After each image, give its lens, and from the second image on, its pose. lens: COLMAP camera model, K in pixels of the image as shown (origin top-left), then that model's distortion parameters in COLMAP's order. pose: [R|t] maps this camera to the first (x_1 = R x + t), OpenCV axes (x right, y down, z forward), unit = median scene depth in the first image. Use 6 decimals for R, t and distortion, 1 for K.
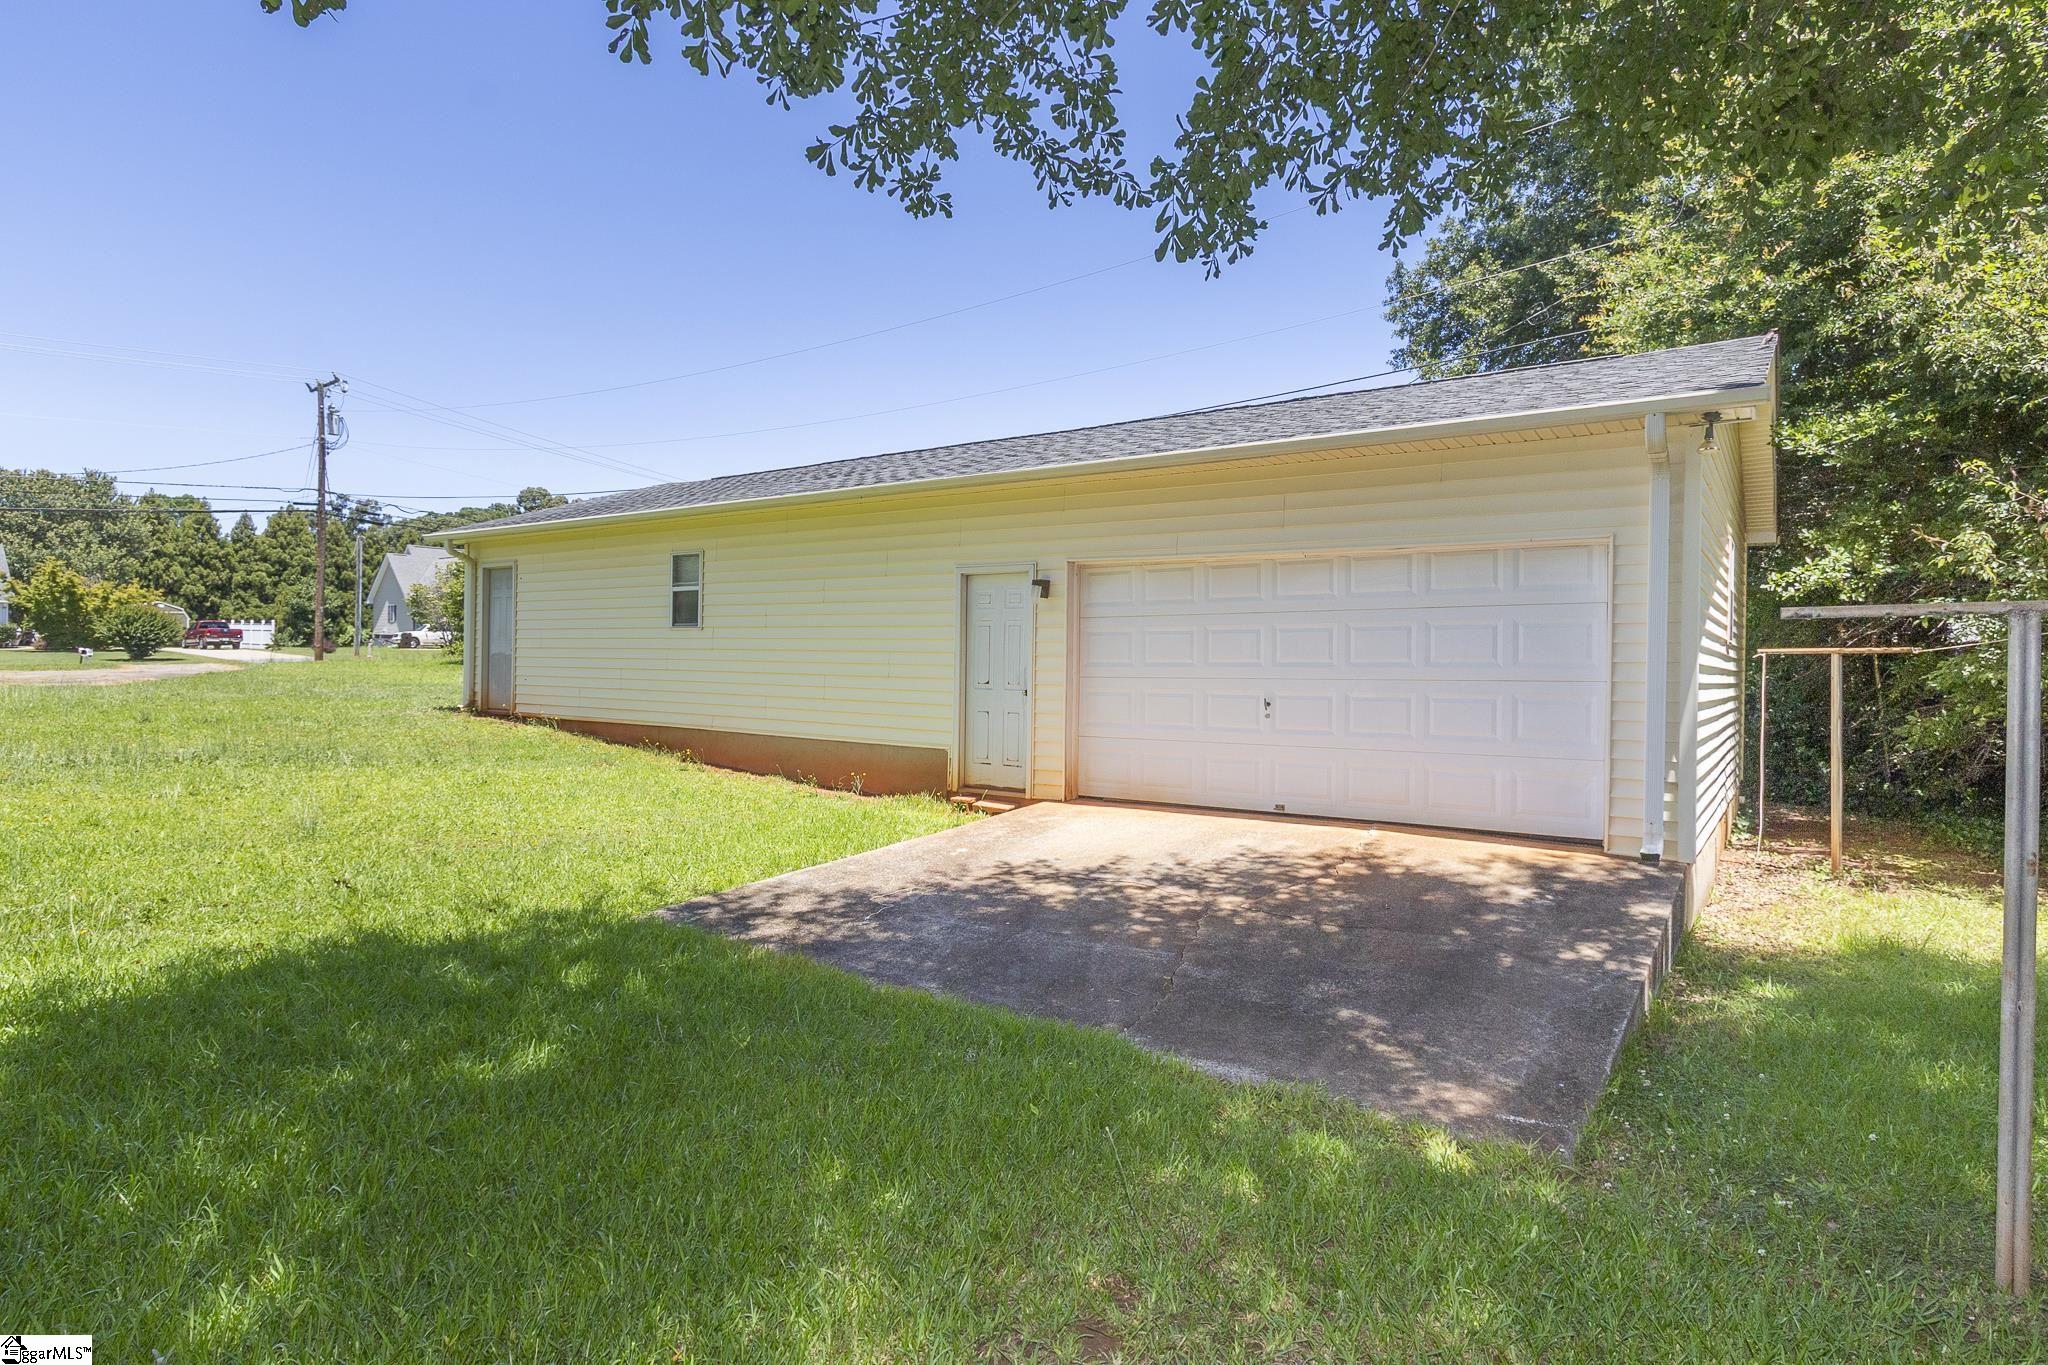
lens RADIAL K [[1076.7, 0, 1024.0], [0, 1076.7, 682.5], [0, 0, 1]] dist [0.002619, 0.000041]
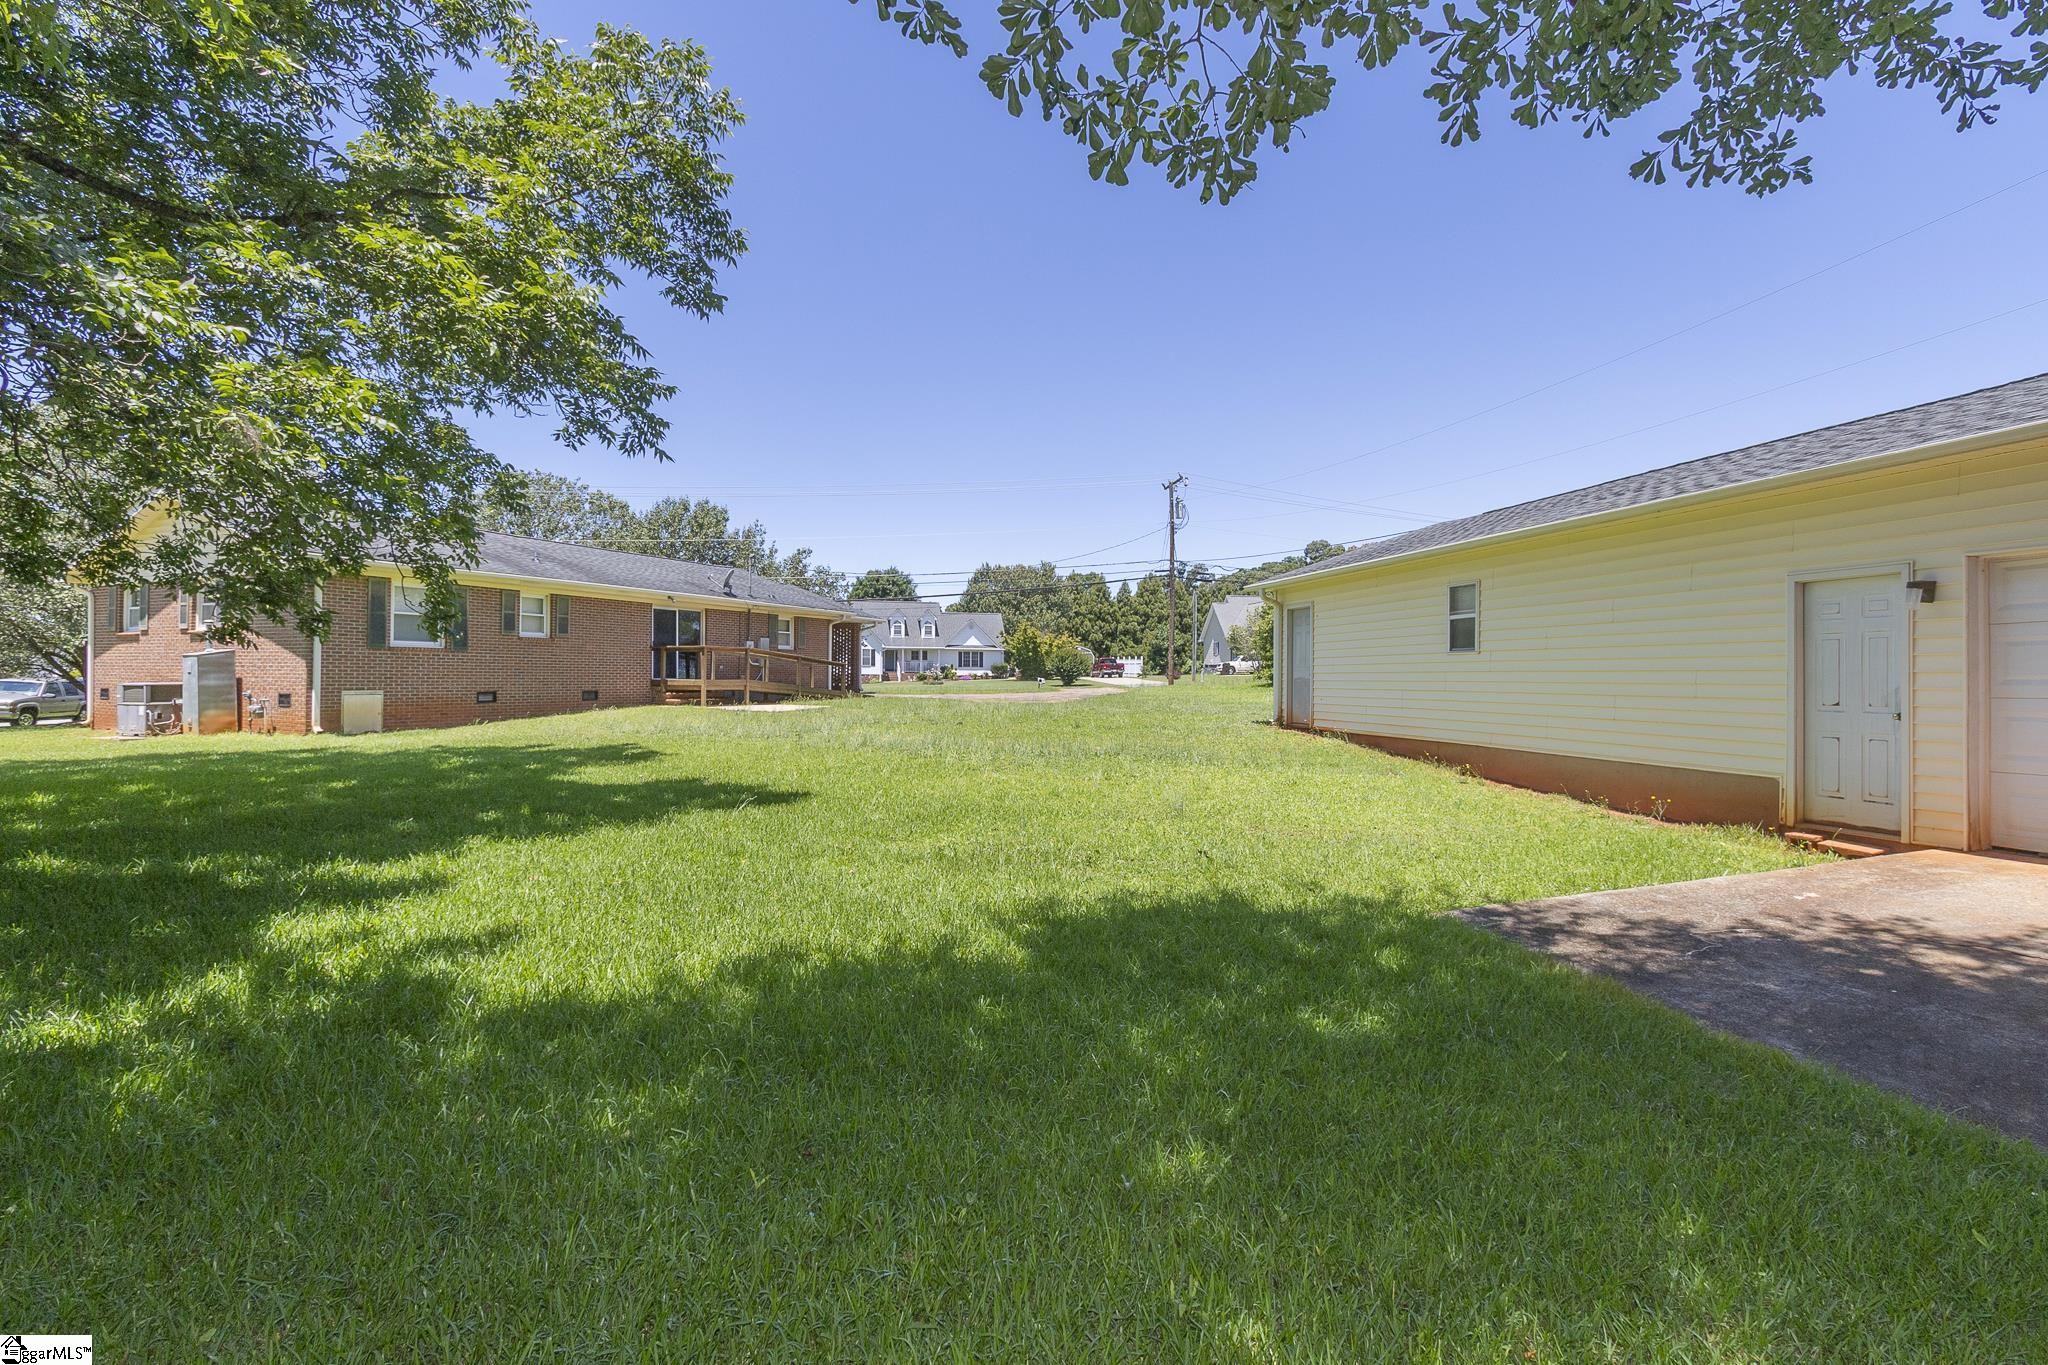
lens RADIAL K [[931.8, 0, 1017.7], [0, 931.8, 676.4], [0, 0, 1]] dist [0.003499, 0.000062]
pose [[0.741648, -0.014364, -0.670635, -0.019506], [-0.003940, 0.999660, -0.025769, -0.000221], [0.670778, 0.021754, 0.741339, -0.002240]]
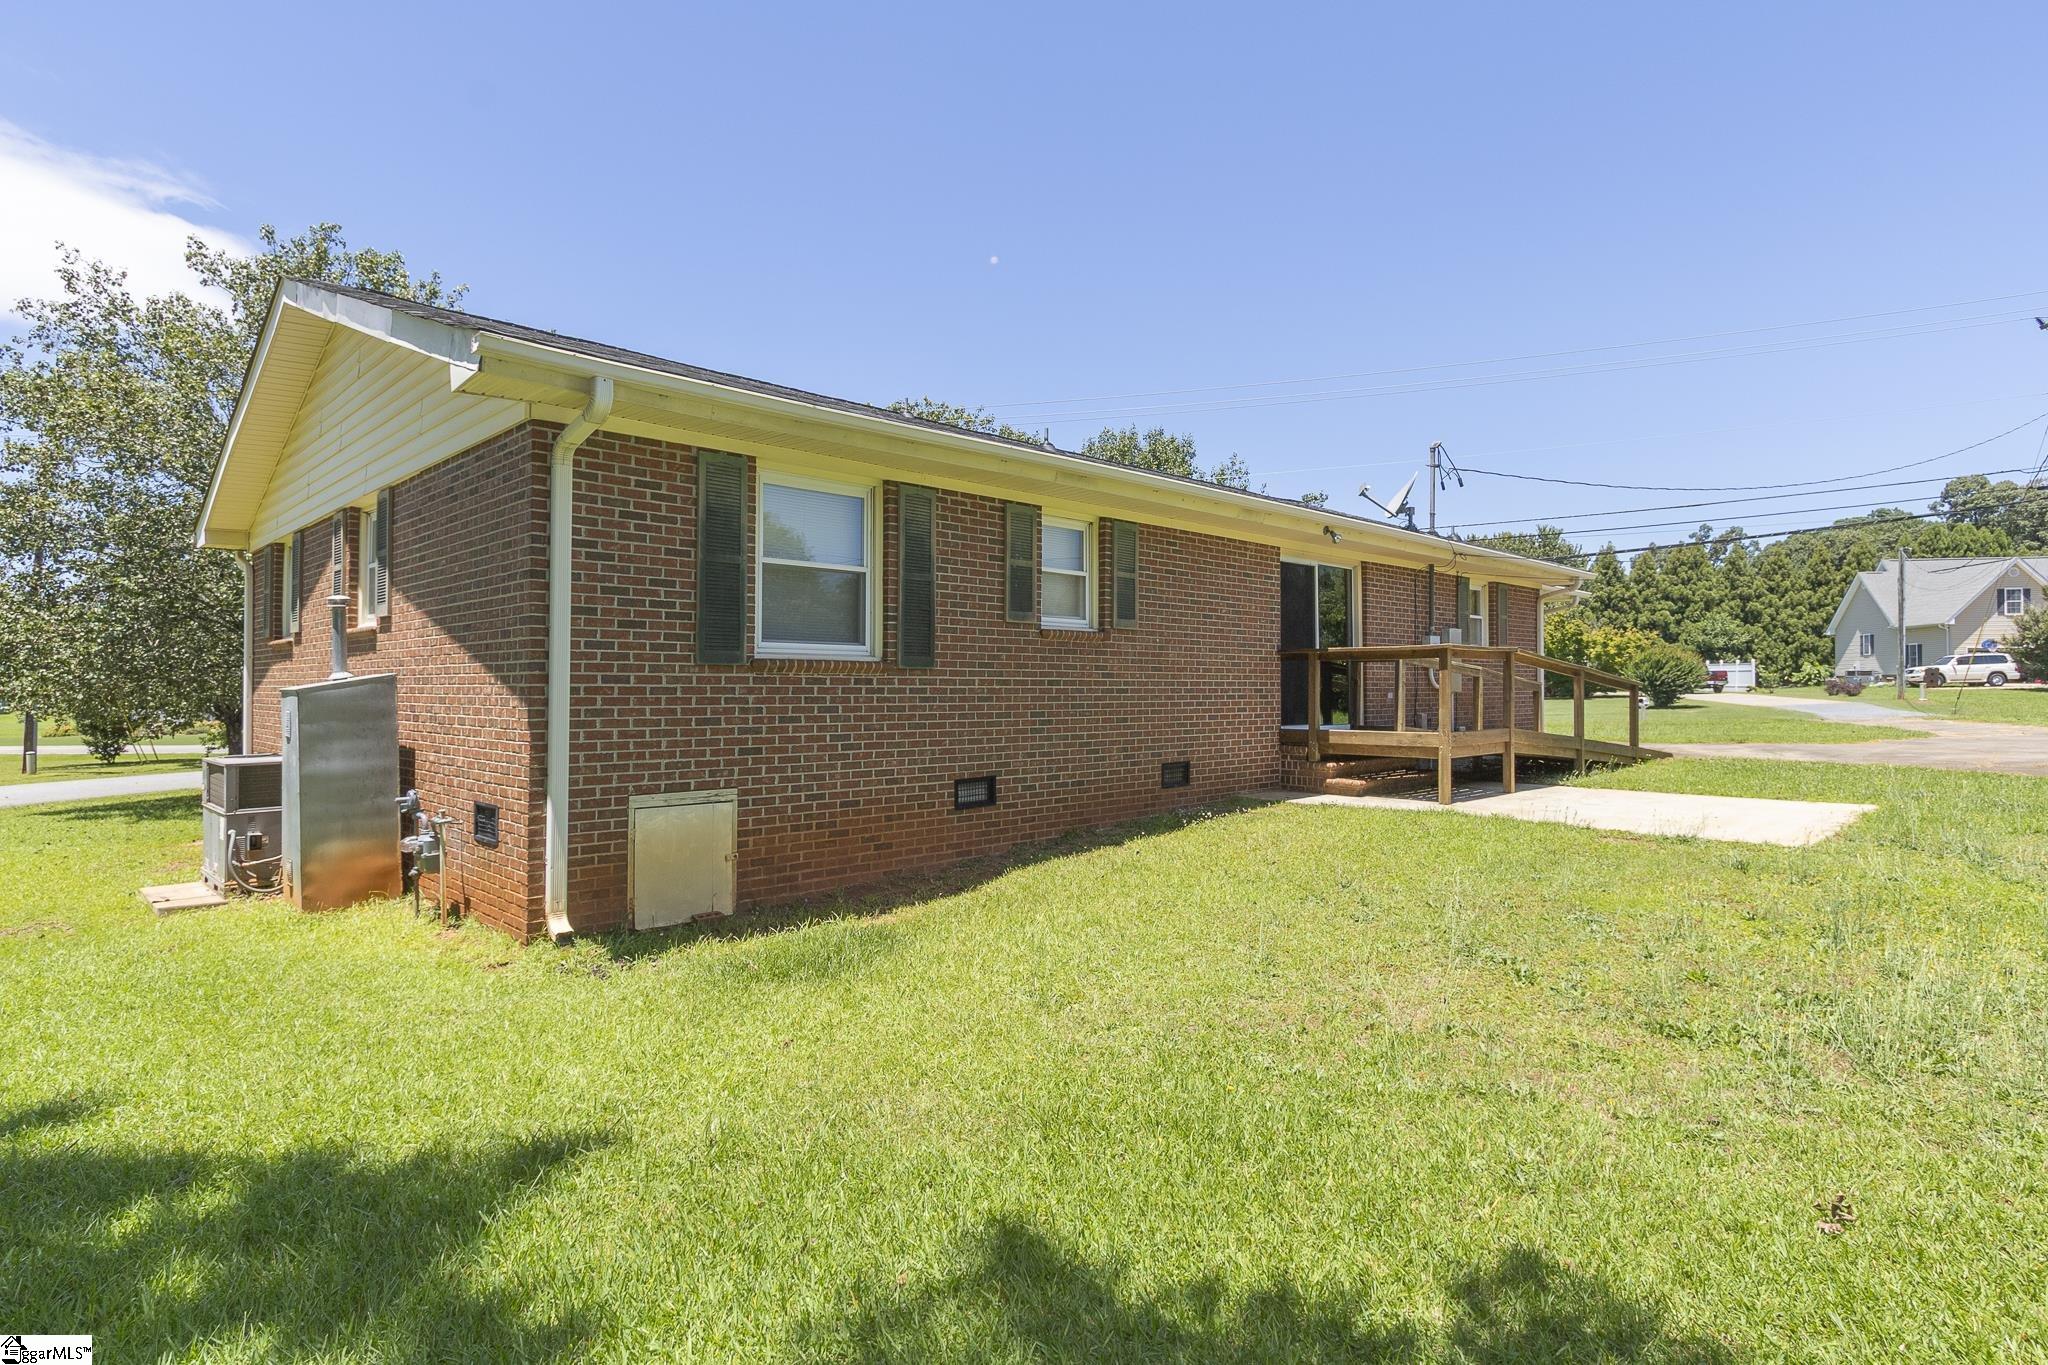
lens RADIAL K [[1076.7, 0, 1024.0], [0, 1076.7, 682.5], [0, 0, 1]] dist [0.002619, 0.000041]
pose [[0.477939, -0.024009, -0.878065, -0.396452], [-0.004878, 0.999538, -0.029986, -0.017314], [0.878380, 0.018614, 0.477601, 0.089382]]
